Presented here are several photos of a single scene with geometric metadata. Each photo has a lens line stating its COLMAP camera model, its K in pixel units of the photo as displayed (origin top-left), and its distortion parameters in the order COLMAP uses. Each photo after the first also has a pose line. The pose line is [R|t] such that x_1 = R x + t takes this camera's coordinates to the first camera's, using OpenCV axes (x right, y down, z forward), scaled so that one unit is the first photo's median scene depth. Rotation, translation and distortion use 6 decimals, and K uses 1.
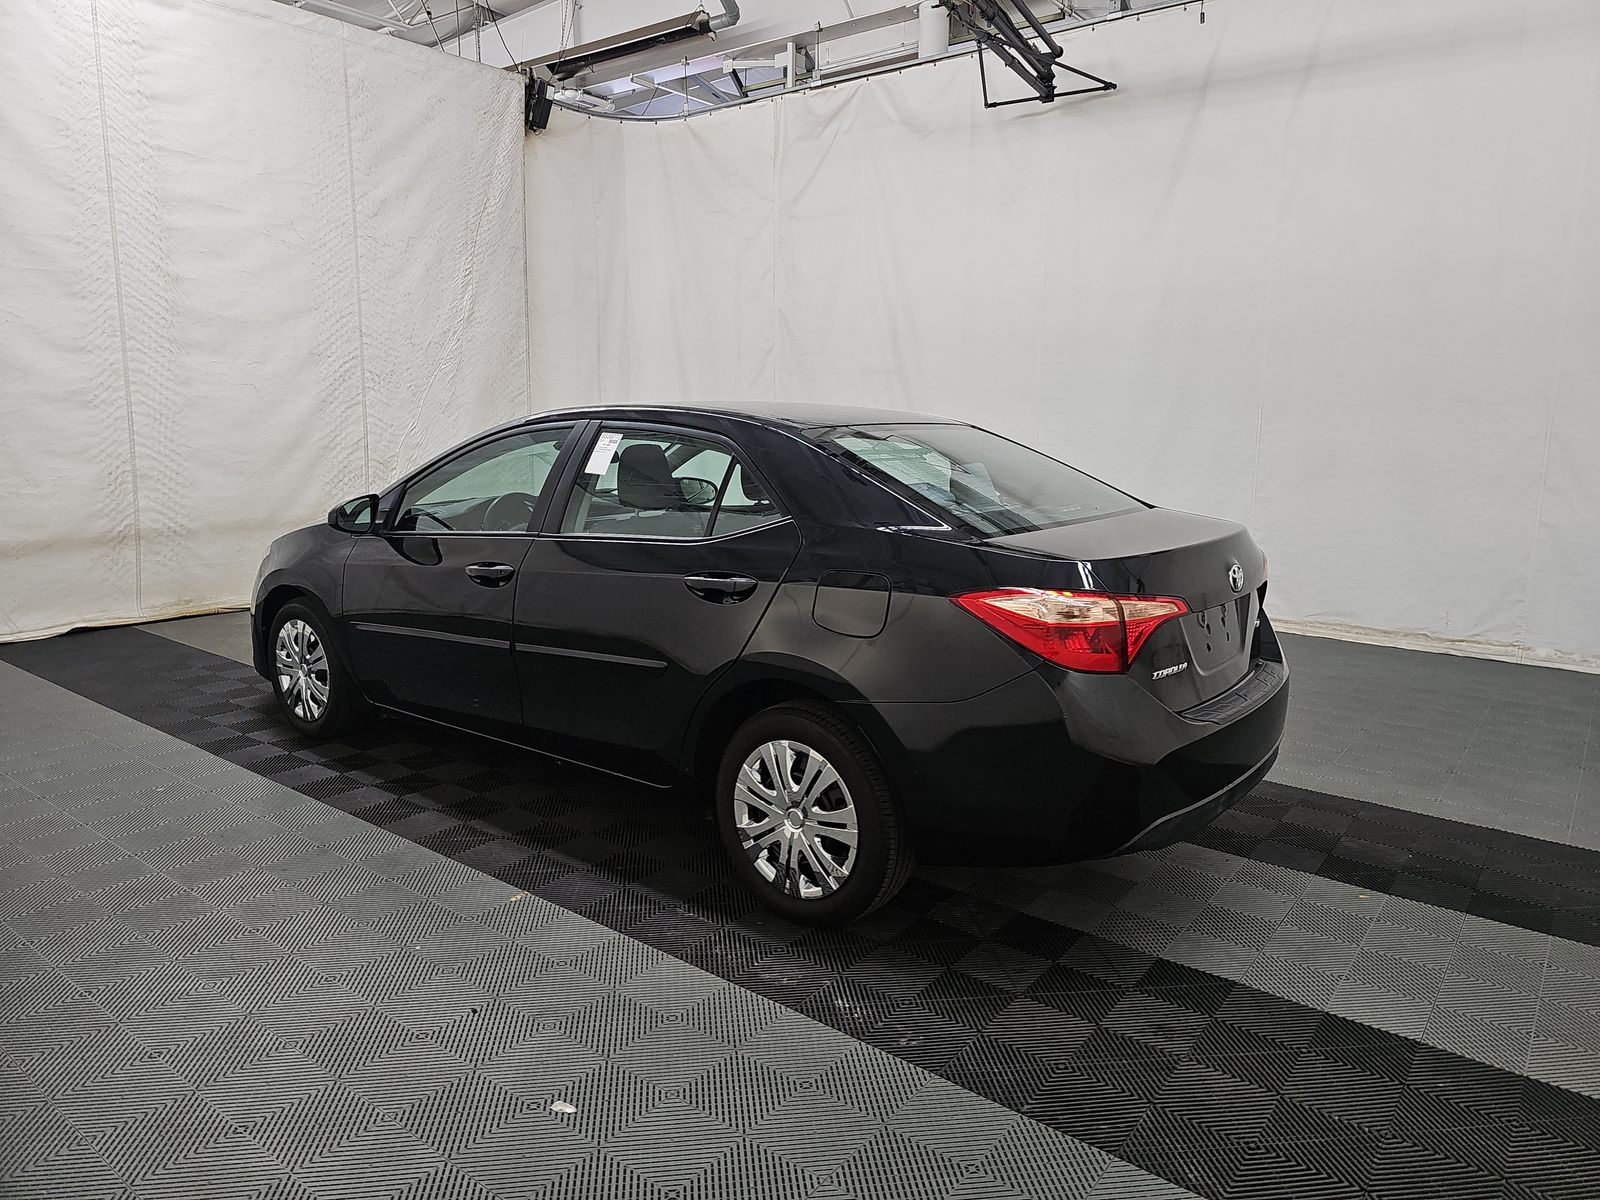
lens RADIAL K [[1054.7, 0, 811.2], [0, 1054.7, 600.5], [0, 0, 1]] dist [0.050442, -0.038549]
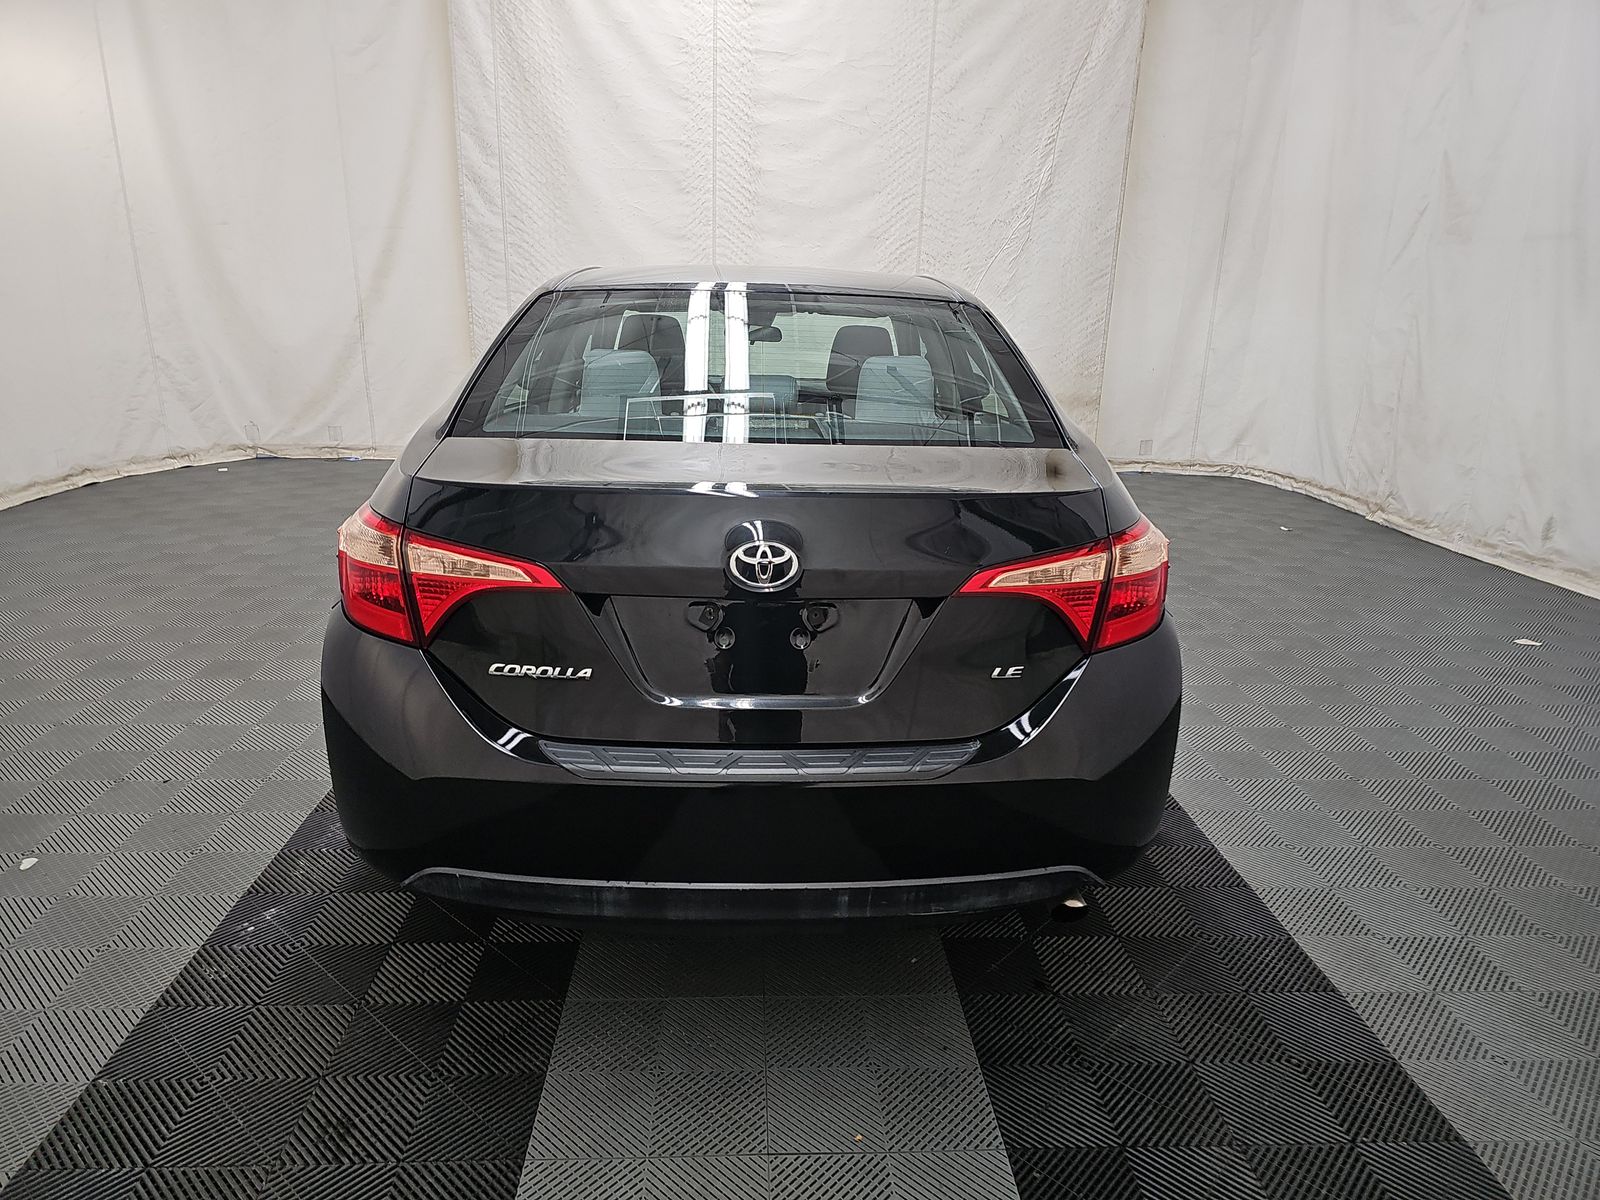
lens RADIAL K [[1054.7, 0, 768.4], [0, 1054.7, 594.6], [0, 0, 1]] dist [0.050442, -0.038549]
pose [[0.656231, 0.220183, -0.721721, 0.332647], [-0.155168, 0.975414, 0.156492, -0.038712], [0.738434, 0.009293, 0.674262, 0.246950]]
